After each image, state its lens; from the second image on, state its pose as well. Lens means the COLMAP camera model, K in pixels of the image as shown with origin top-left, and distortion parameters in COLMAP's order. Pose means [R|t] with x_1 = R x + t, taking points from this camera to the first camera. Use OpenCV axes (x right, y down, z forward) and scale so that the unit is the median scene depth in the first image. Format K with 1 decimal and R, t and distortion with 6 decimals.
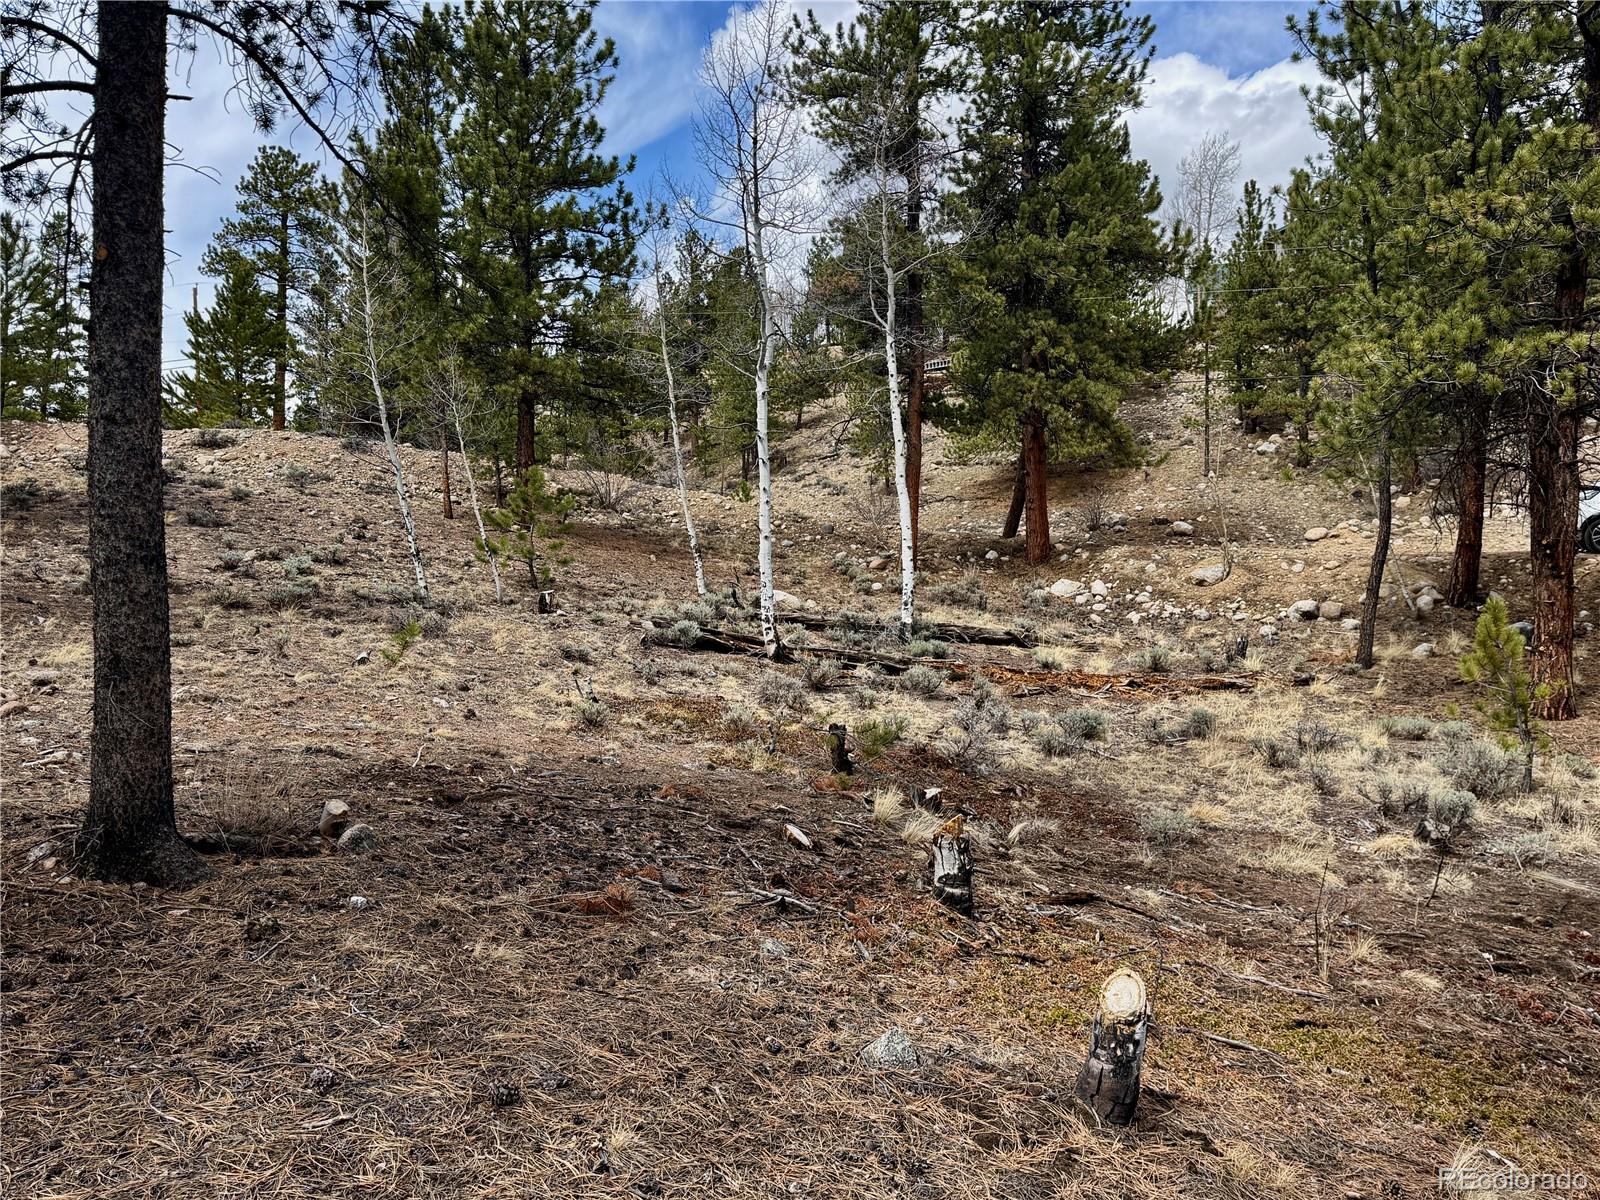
lens RADIAL K [[1214.5, 0, 803.9], [0, 1214.5, 603.8], [0, 0, 1]] dist [0.039482, -0.004675]
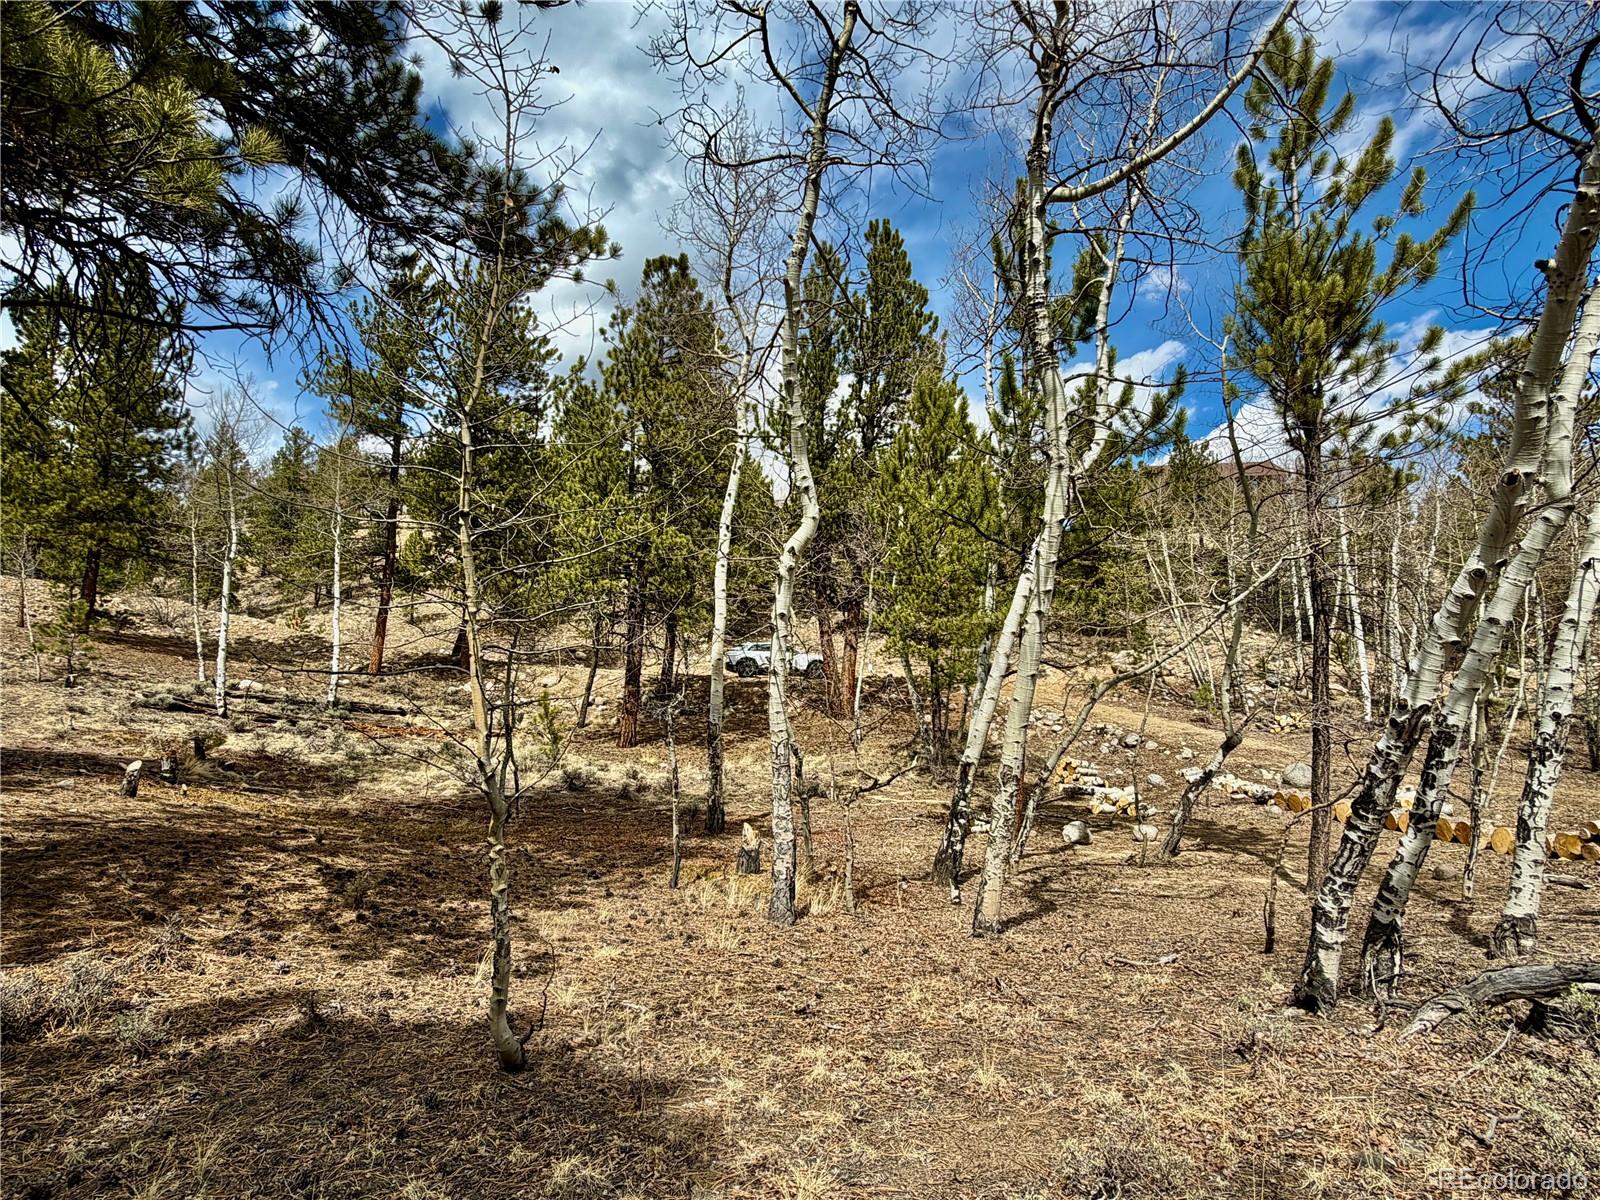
lens RADIAL K [[864.6, 0, 804.9], [0, 864.6, 596.2], [0, 0, 1]] dist [0.008505, 0.001674]
pose [[0.911602, 0.074385, 0.404289, 0.147798], [-0.023061, 0.991197, -0.130371, 0.010412], [-0.410427, 0.109523, 0.905292, -0.358915]]
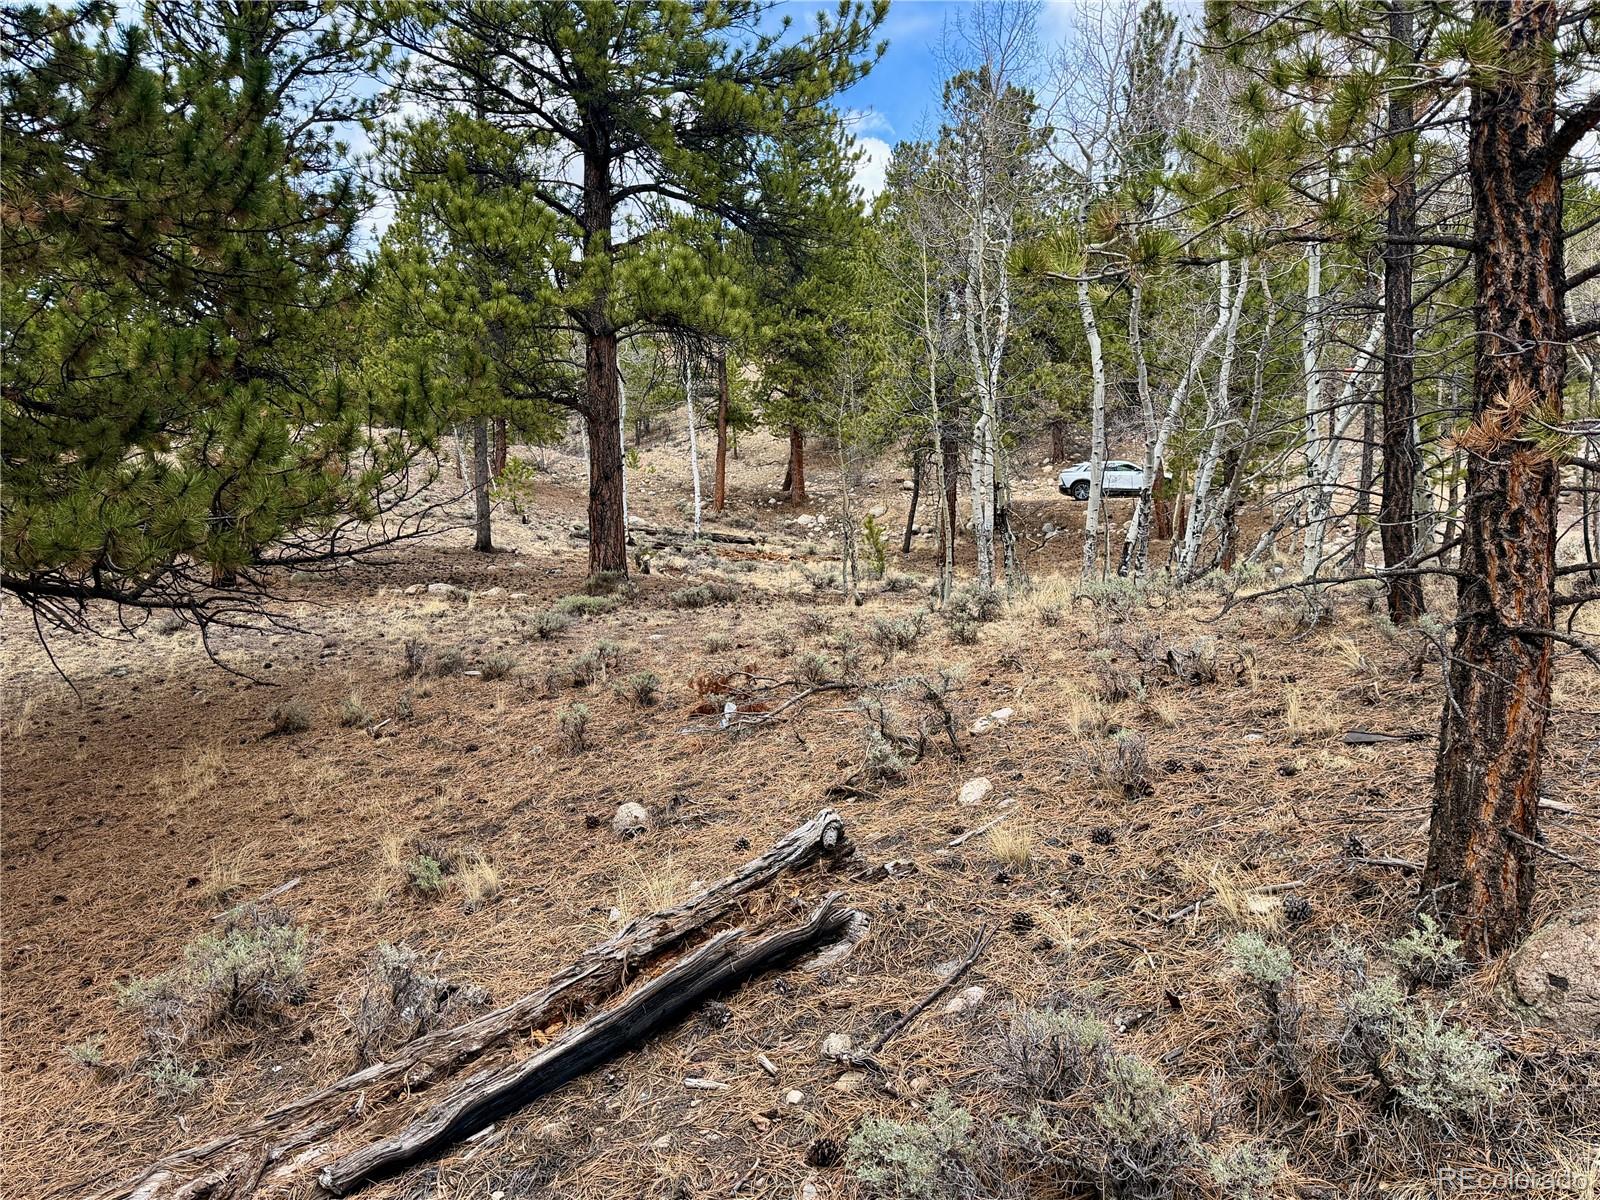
lens RADIAL K [[1214.5, 0, 812.1], [0, 1214.5, 602.2], [0, 0, 1]] dist [0.039482, -0.004675]
pose [[0.997019, -0.000836, 0.077146, 0.093375], [-0.002275, 0.999188, 0.040236, 0.039354], [-0.077117, -0.040292, 0.996208, -0.844978]]
